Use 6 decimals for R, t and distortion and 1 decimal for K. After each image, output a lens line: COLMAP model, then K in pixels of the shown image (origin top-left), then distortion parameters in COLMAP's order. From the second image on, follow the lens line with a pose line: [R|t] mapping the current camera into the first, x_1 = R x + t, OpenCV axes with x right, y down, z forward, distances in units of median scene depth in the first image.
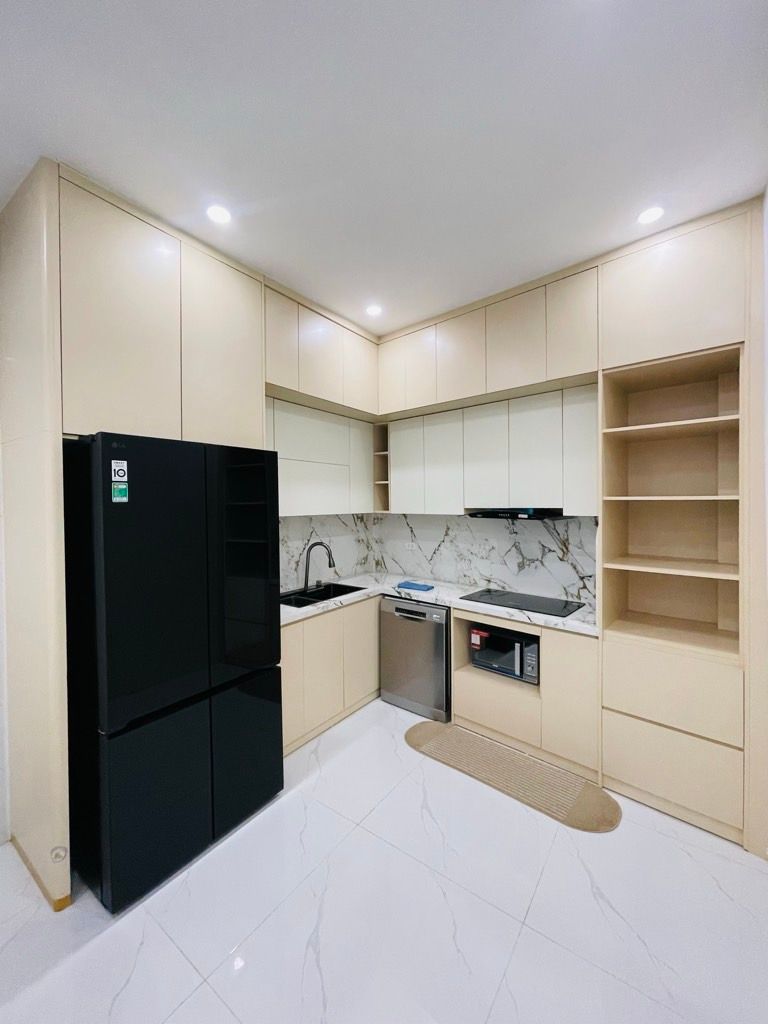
lens RADIAL K [[415.4, 0, 384.0], [0, 415.4, 512.0], [0, 0, 1]] dist [-0.000501, -0.000193]
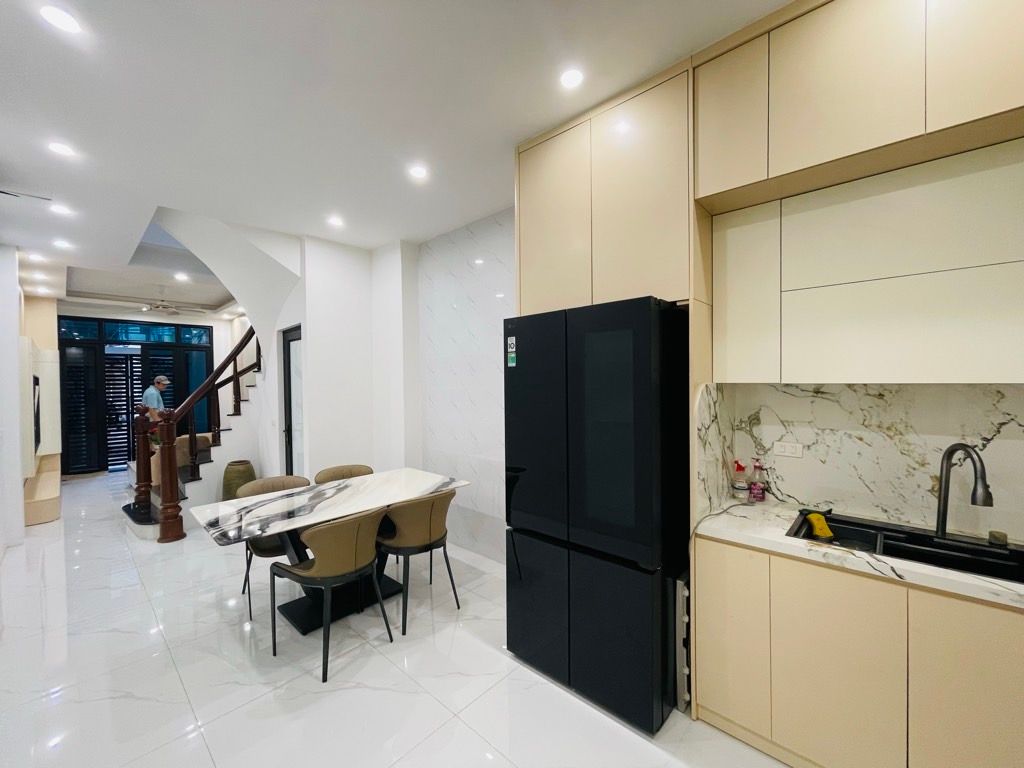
lens RADIAL K [[415.4, 0, 512.0], [0, 415.4, 384.0], [0, 0, 1]] dist [-0.000501, -0.000193]
pose [[-0.126758, 0.028126, -0.991535, 0.617792], [-0.009234, 0.999521, 0.029533, -0.005055], [0.991891, 0.012900, -0.126438, 0.958853]]
